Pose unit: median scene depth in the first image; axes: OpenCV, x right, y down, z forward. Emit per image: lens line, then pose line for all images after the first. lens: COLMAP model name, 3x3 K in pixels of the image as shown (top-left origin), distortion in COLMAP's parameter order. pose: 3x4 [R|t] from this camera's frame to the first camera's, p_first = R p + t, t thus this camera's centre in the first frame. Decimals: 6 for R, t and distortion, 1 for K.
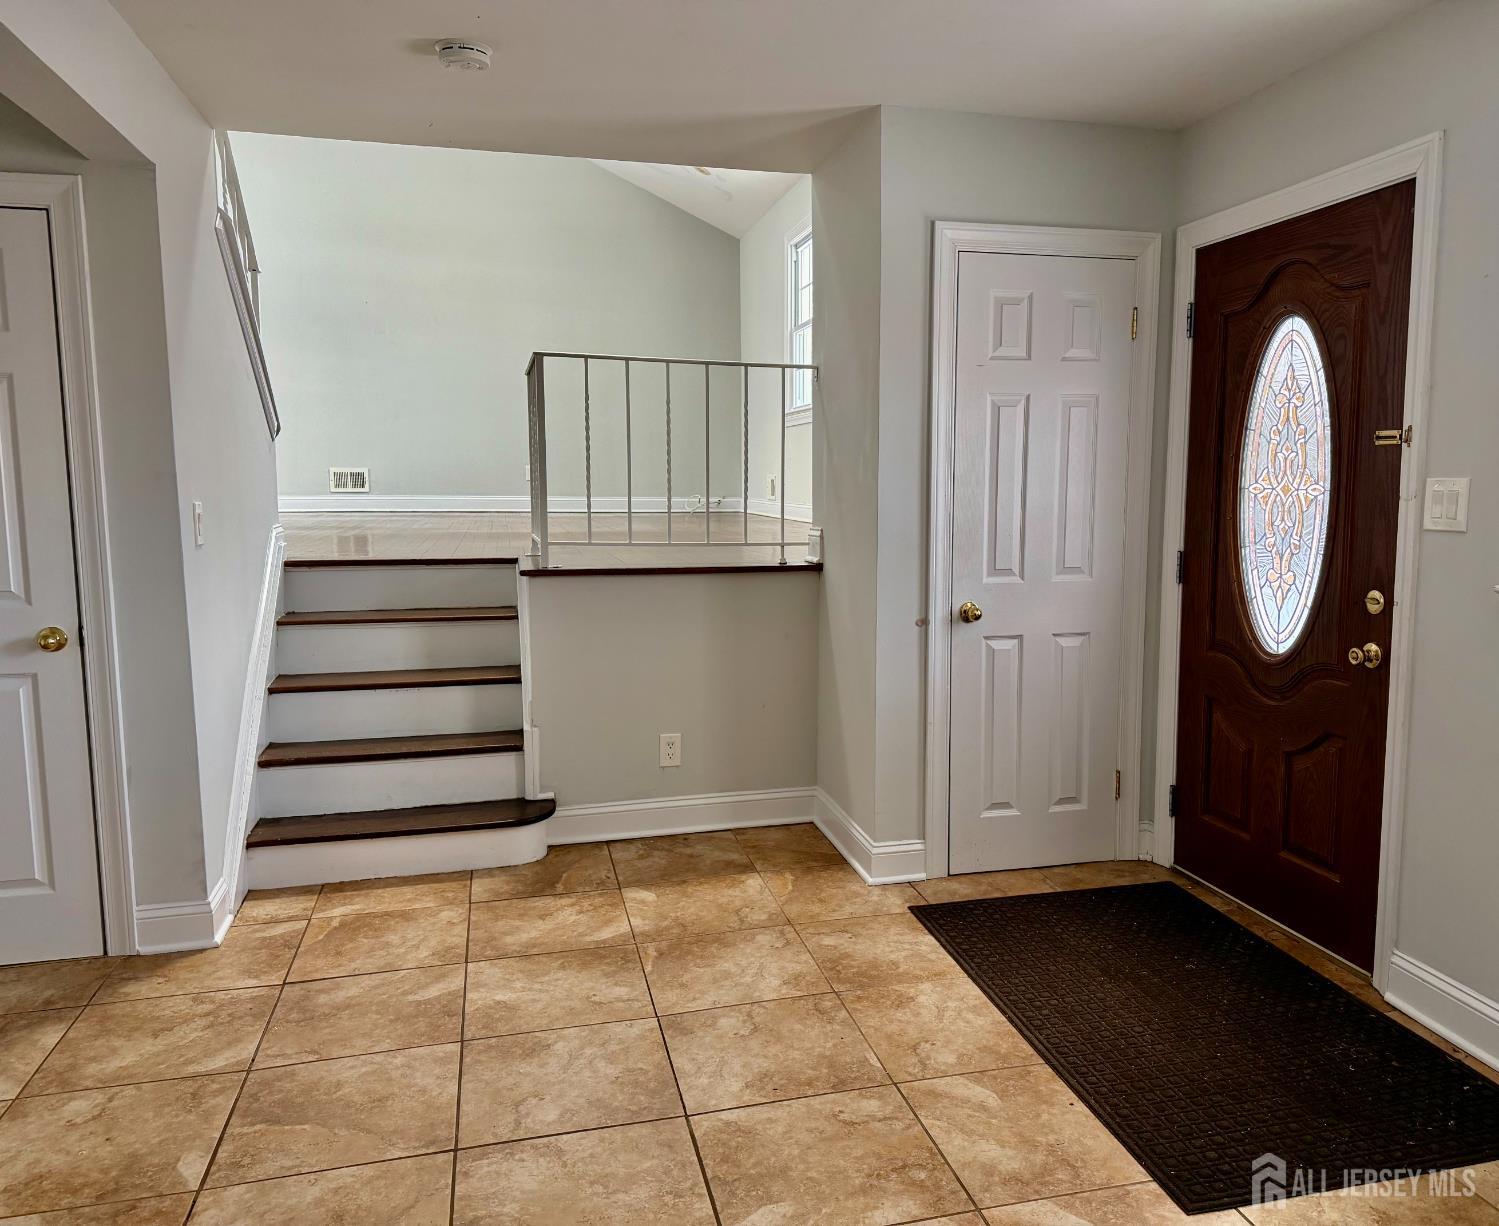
lens RADIAL K [[1142.3, 0, 813.0], [0, 1142.3, 614.8], [0, 0, 1]] dist [0.155807, -0.199781]
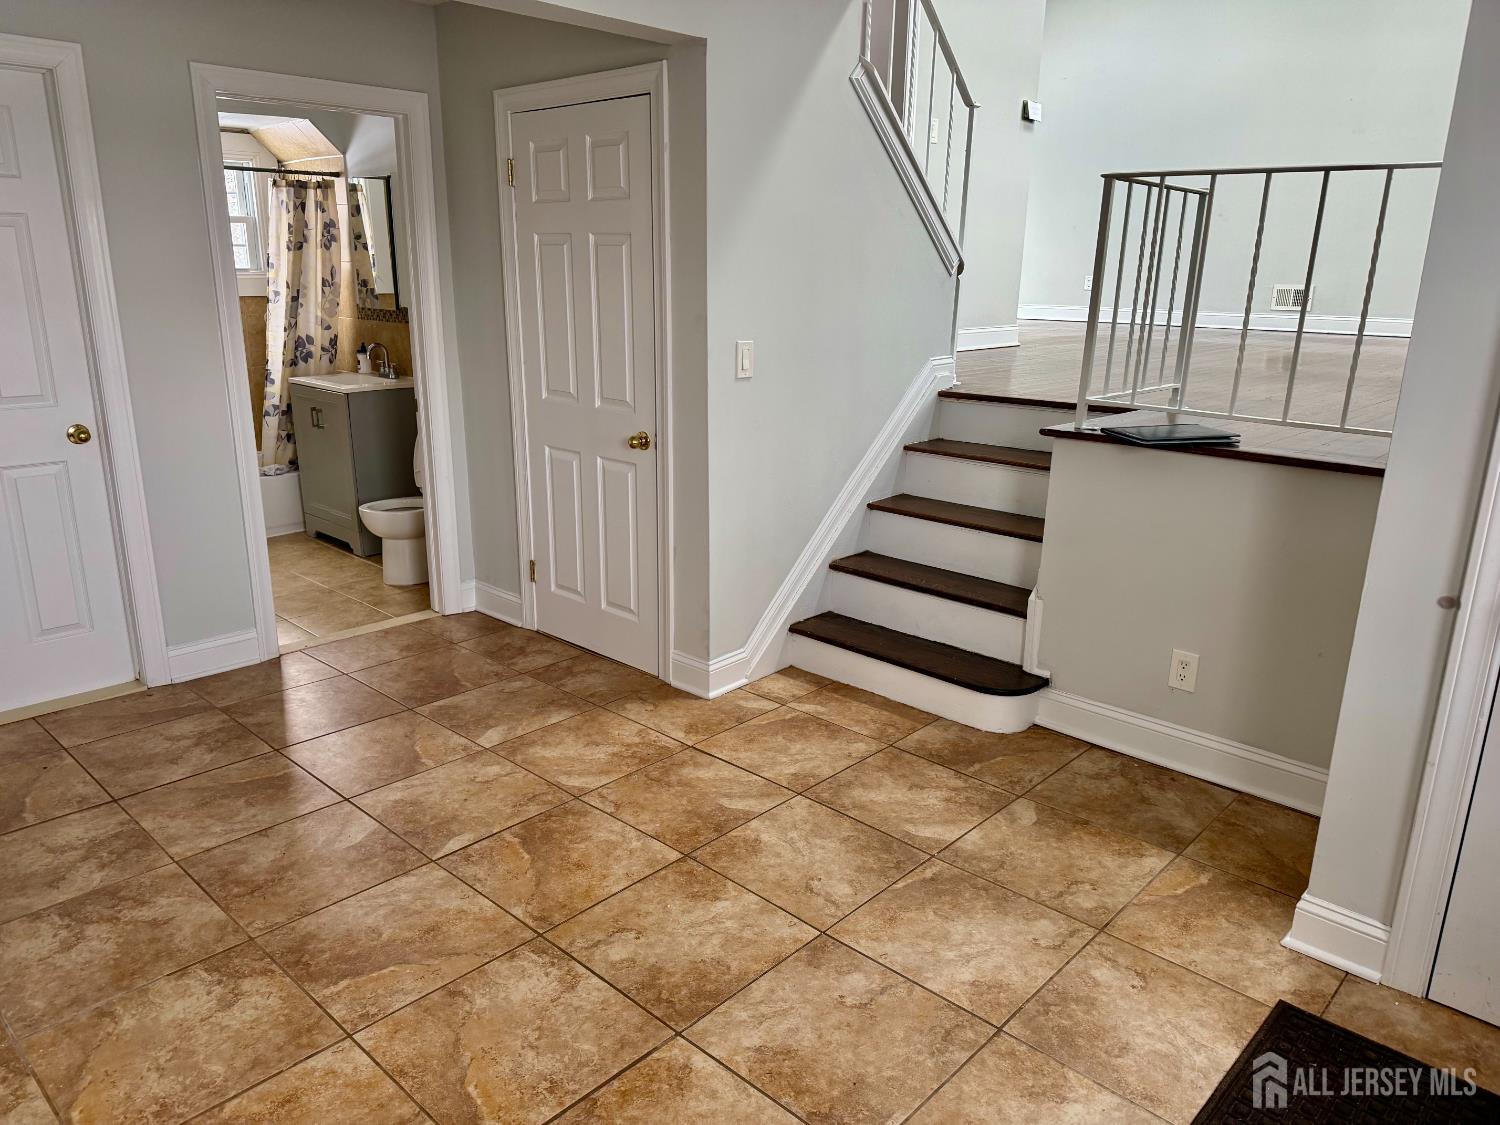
lens RADIAL K [[1047.4, 0, 750.0], [0, 1047.4, 562.5], [0, 0, 1]] dist [0.132235, -0.192097]
pose [[0.520606, 0.236833, -0.820293, 0.400159], [-0.114036, 0.971438, 0.208097, -0.099092], [0.846147, -0.014793, 0.532744, 0.427358]]
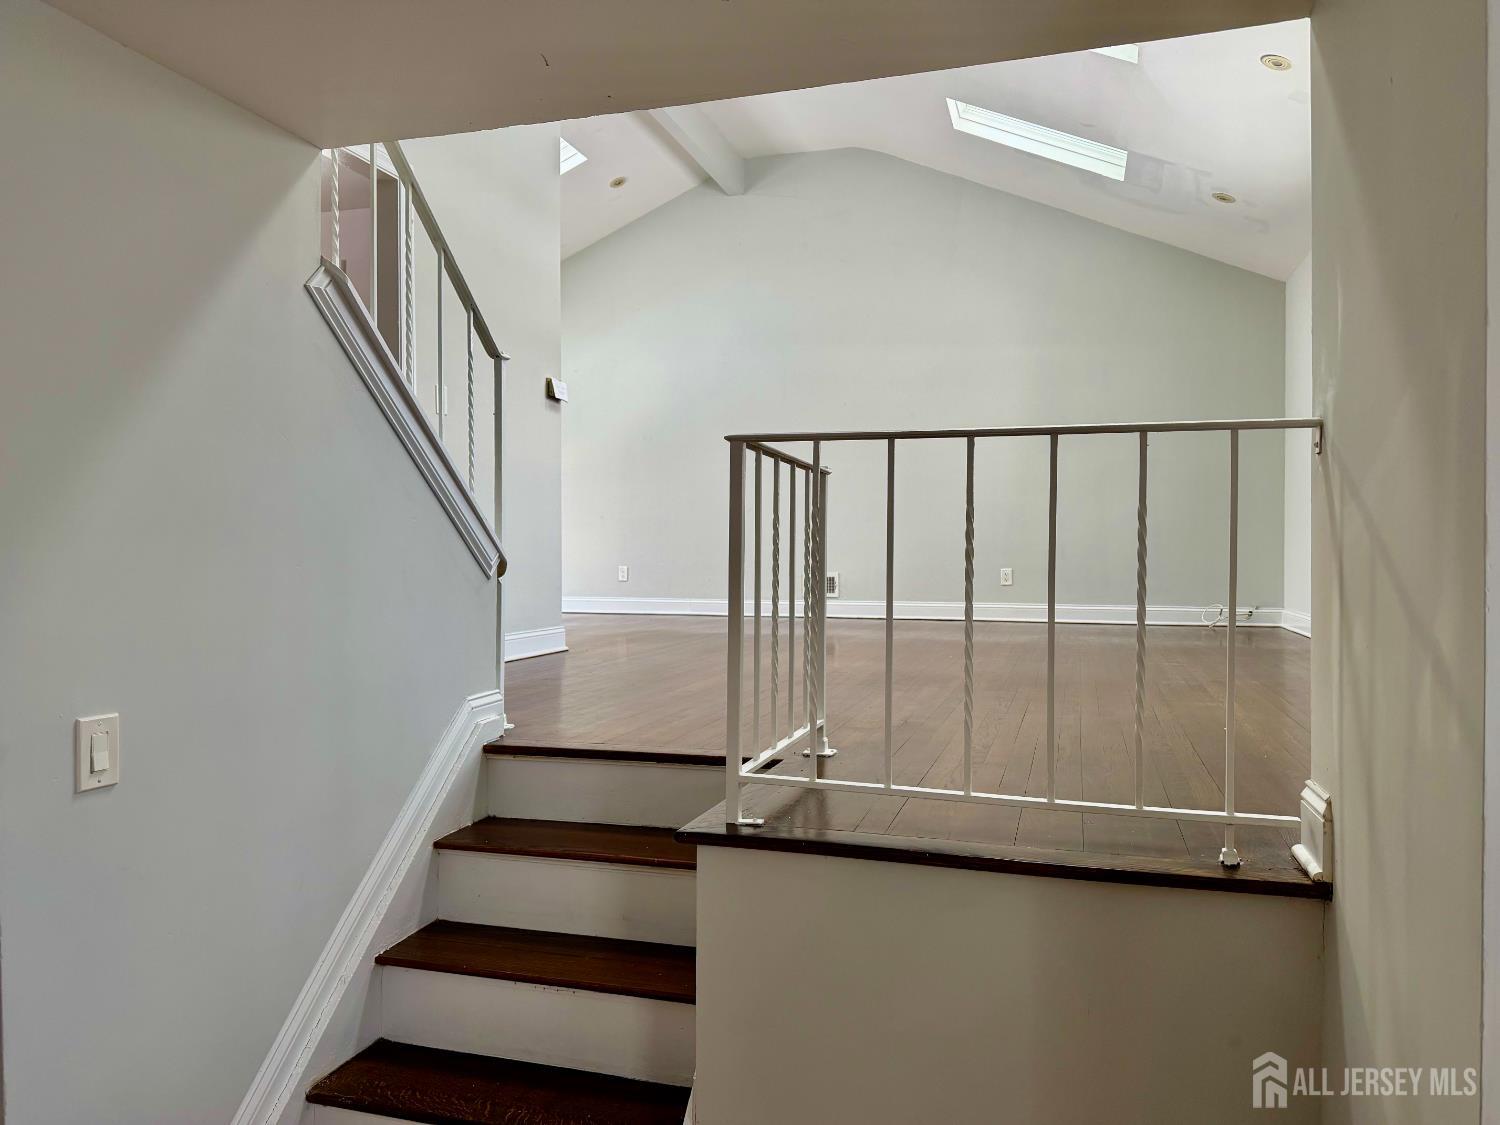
lens RADIAL K [[1046.1, 0, 780.4], [0, 1046.1, 572.2], [0, 0, 1]] dist [0.018857, -0.003194]
pose [[0.852652, 0.006995, -0.522433, 0.047142], [-0.058956, 0.994812, -0.082901, -0.145155], [0.519142, 0.101487, 0.848641, 0.713478]]
